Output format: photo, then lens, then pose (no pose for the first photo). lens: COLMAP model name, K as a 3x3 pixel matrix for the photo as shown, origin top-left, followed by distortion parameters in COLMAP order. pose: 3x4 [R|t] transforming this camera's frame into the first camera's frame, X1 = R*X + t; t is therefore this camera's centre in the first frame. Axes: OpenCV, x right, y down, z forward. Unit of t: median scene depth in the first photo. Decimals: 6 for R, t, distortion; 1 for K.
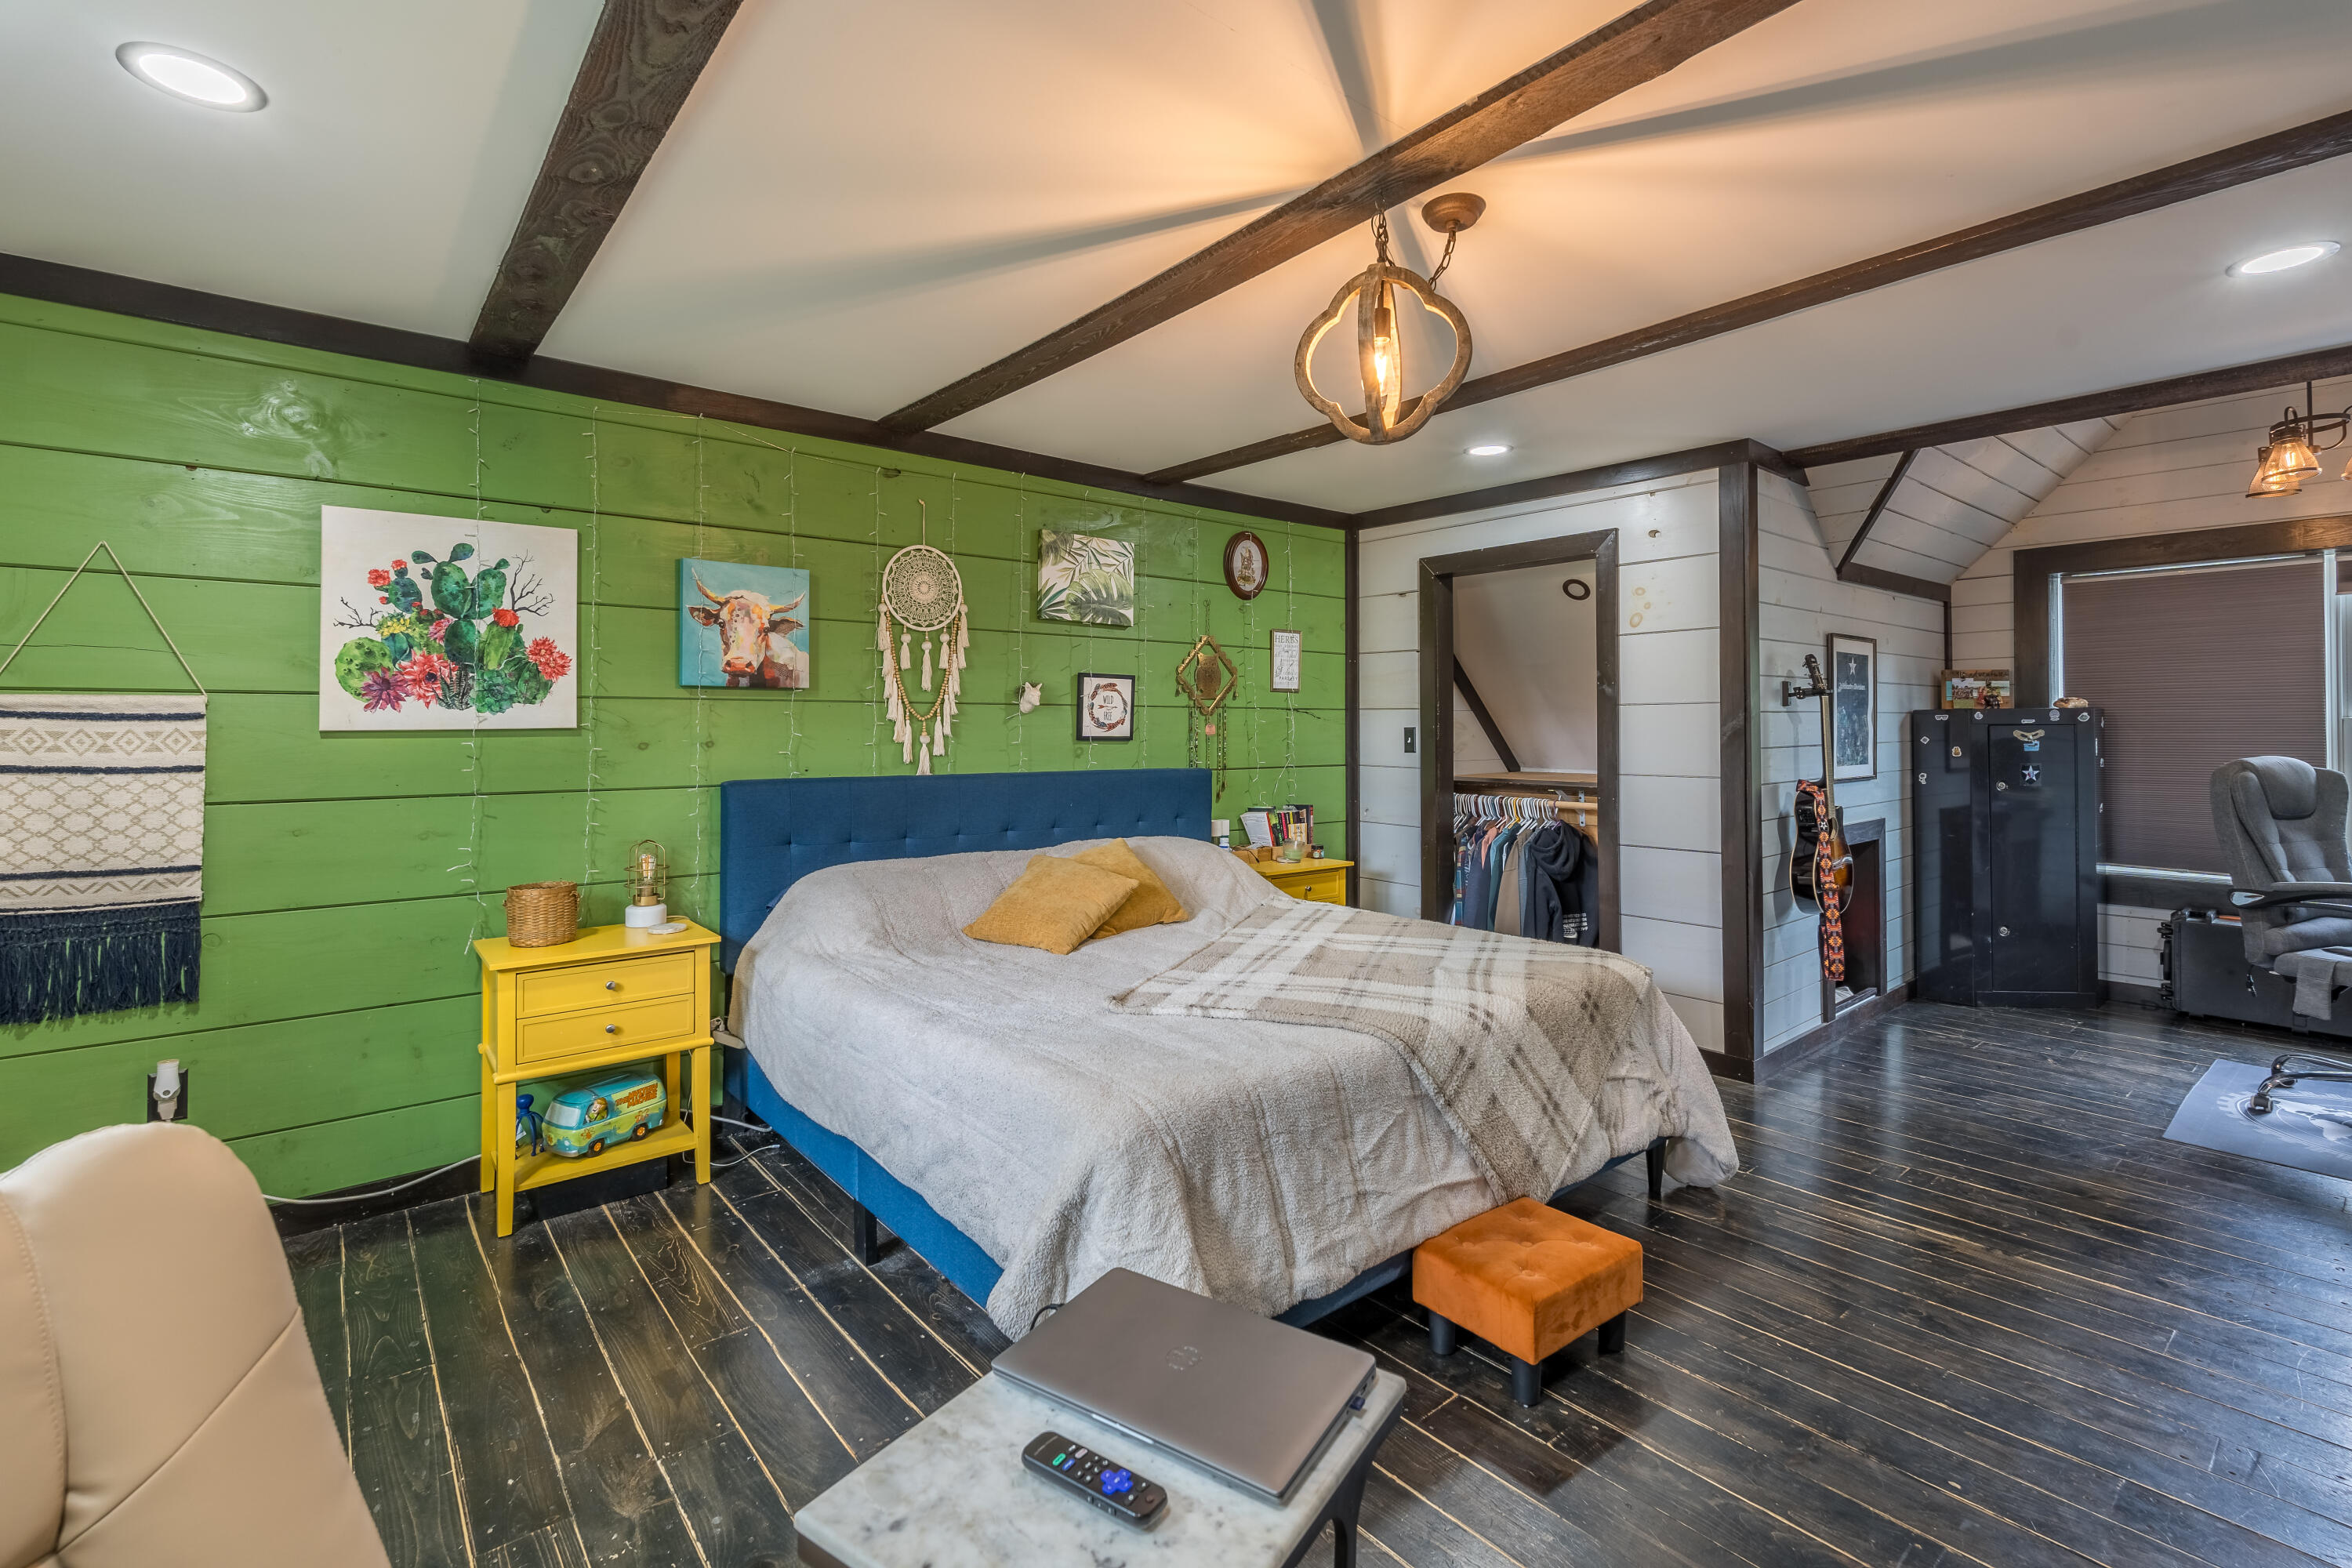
lens RADIAL K [[1064.8, 0, 1172.9], [0, 1064.8, 715.8], [0, 0, 1]] dist [-0.000372, 0.000269]
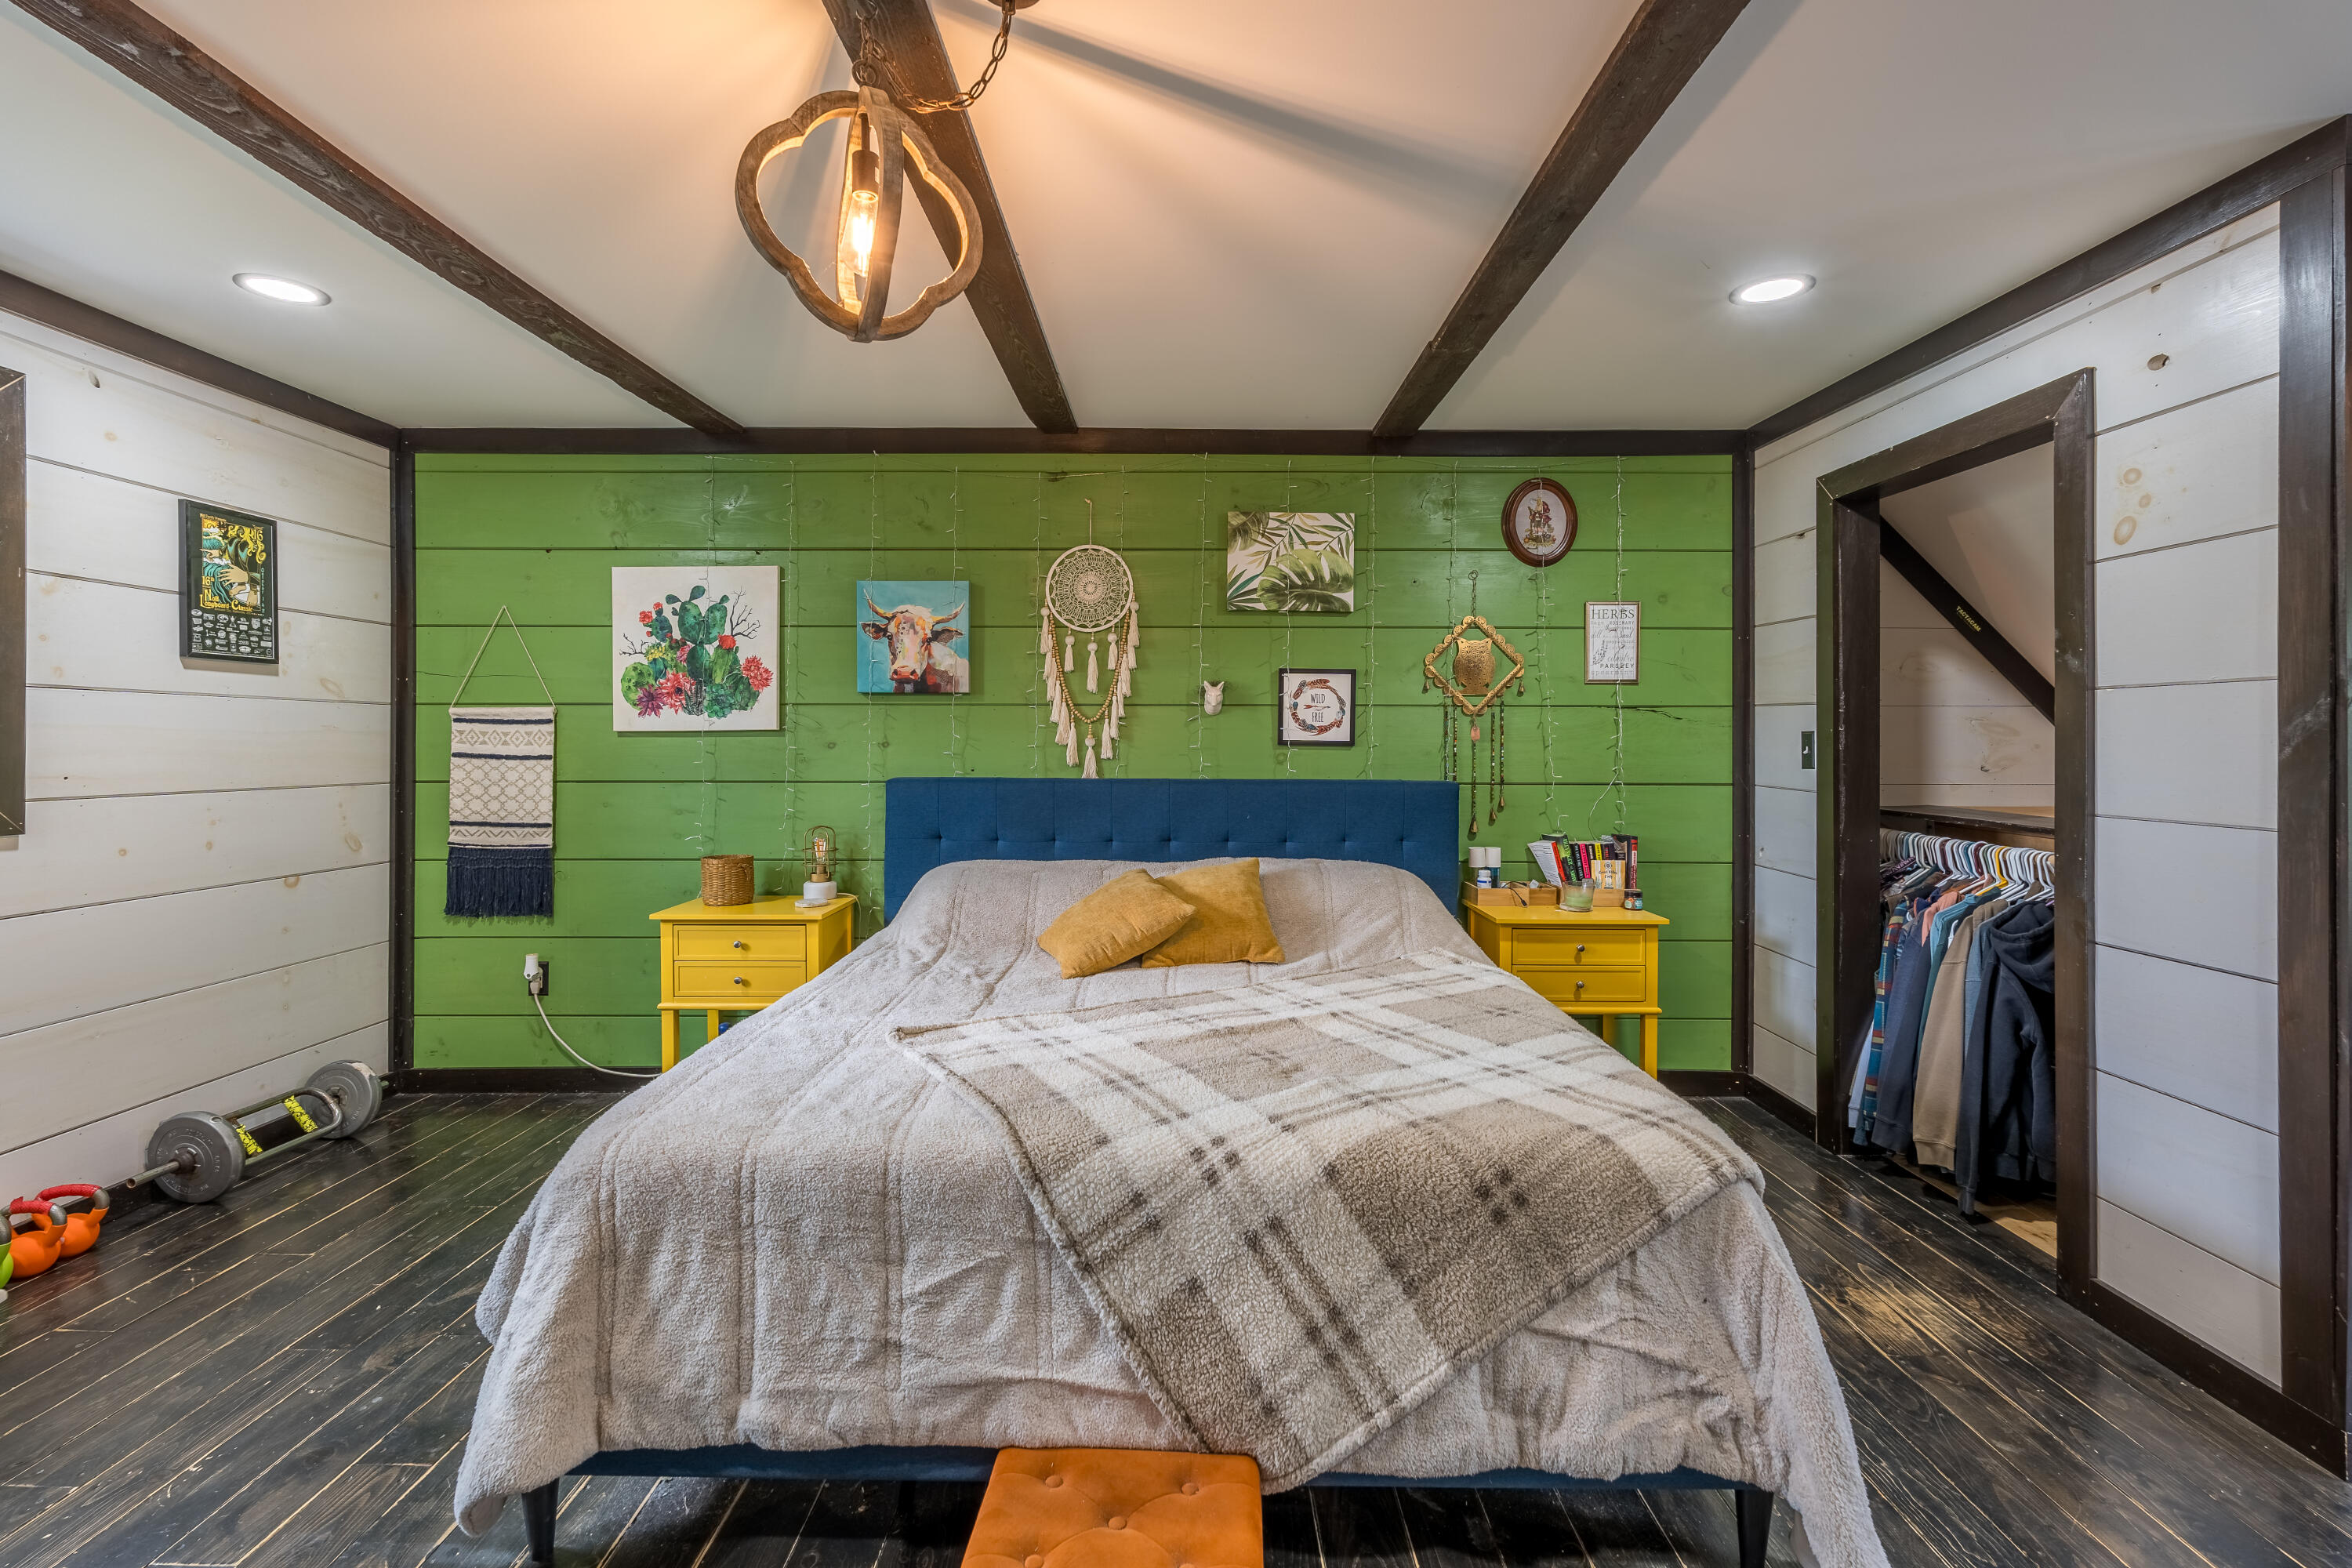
lens RADIAL K [[1035.0, 0, 1173.1], [0, 1035.0, 736.9], [0, 0, 1]] dist [-0.003639, 0.000364]
pose [[0.766820, 0.002802, -0.641856, 0.485775], [0.004839, 0.999937, 0.010147, 0.008690], [0.641844, -0.010887, 0.766758, 0.348921]]
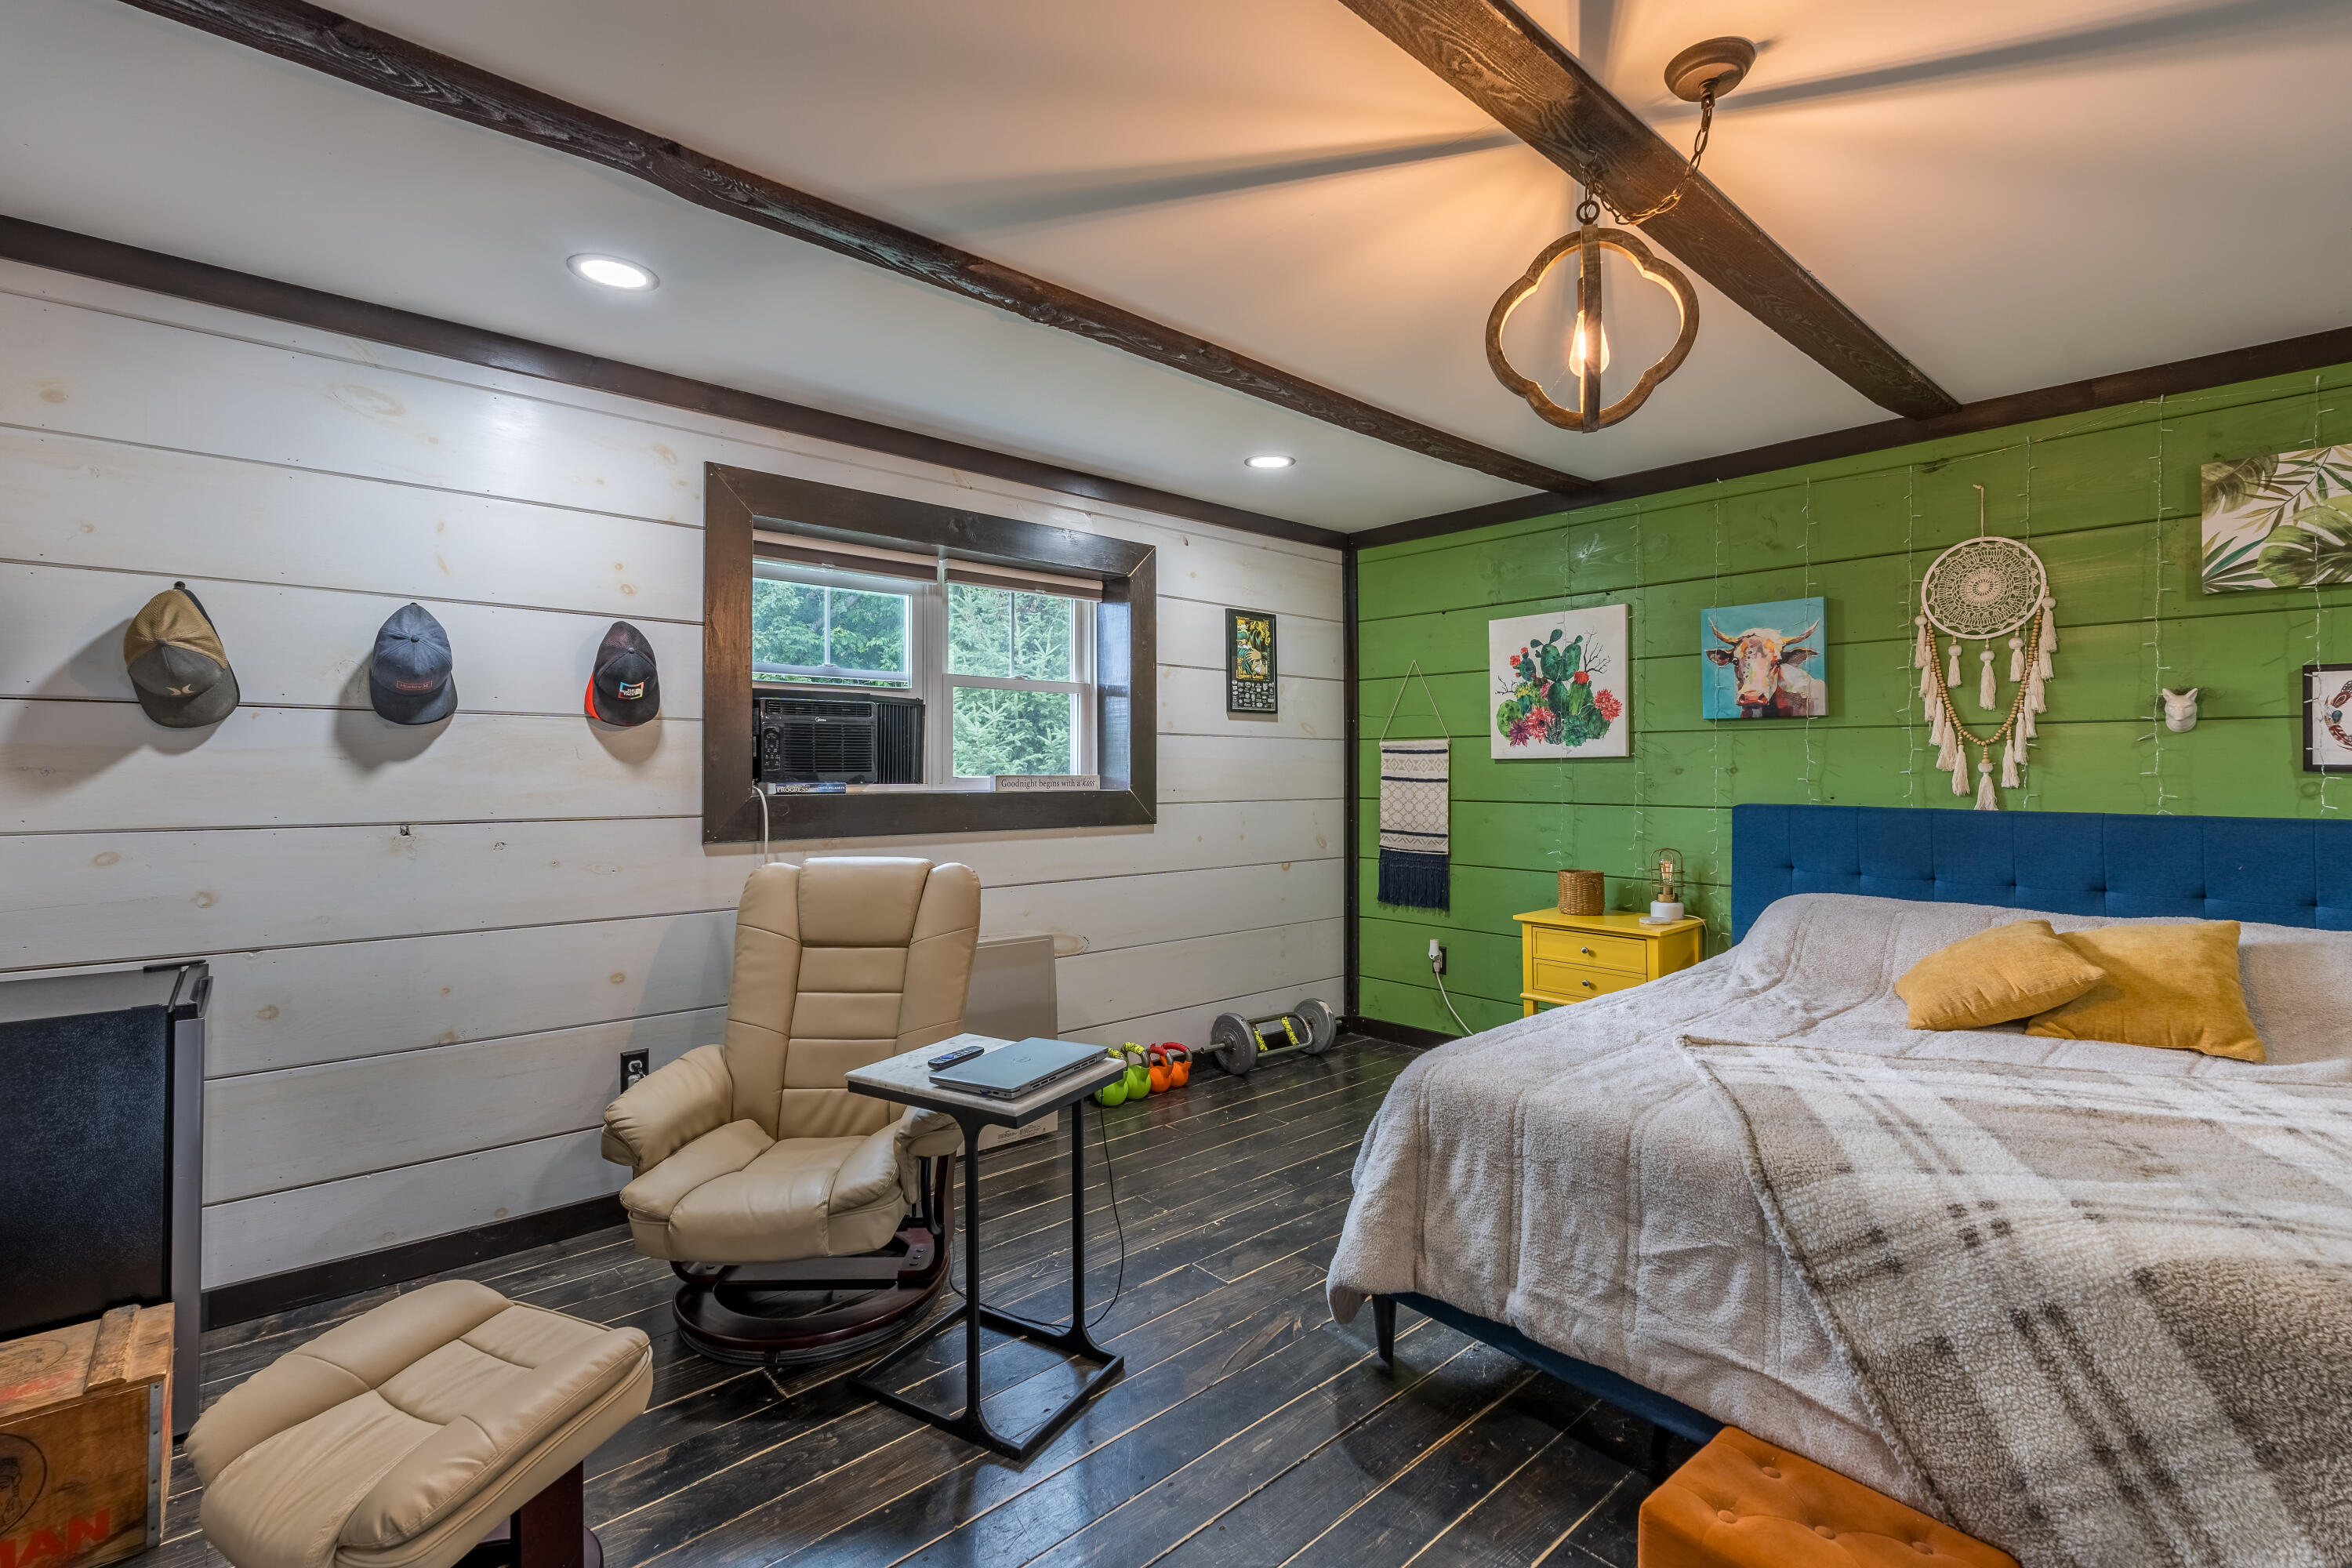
lens RADIAL K [[1045.8, 0, 1198.8], [0, 1045.8, 747.7], [0, 0, 1]] dist [-0.003564, 0.000128]
pose [[0.049499, -0.014060, -0.998675, 0.617031], [0.014557, 0.999805, -0.013354, 0.009173], [0.998668, -0.013876, 0.049694, 0.375453]]
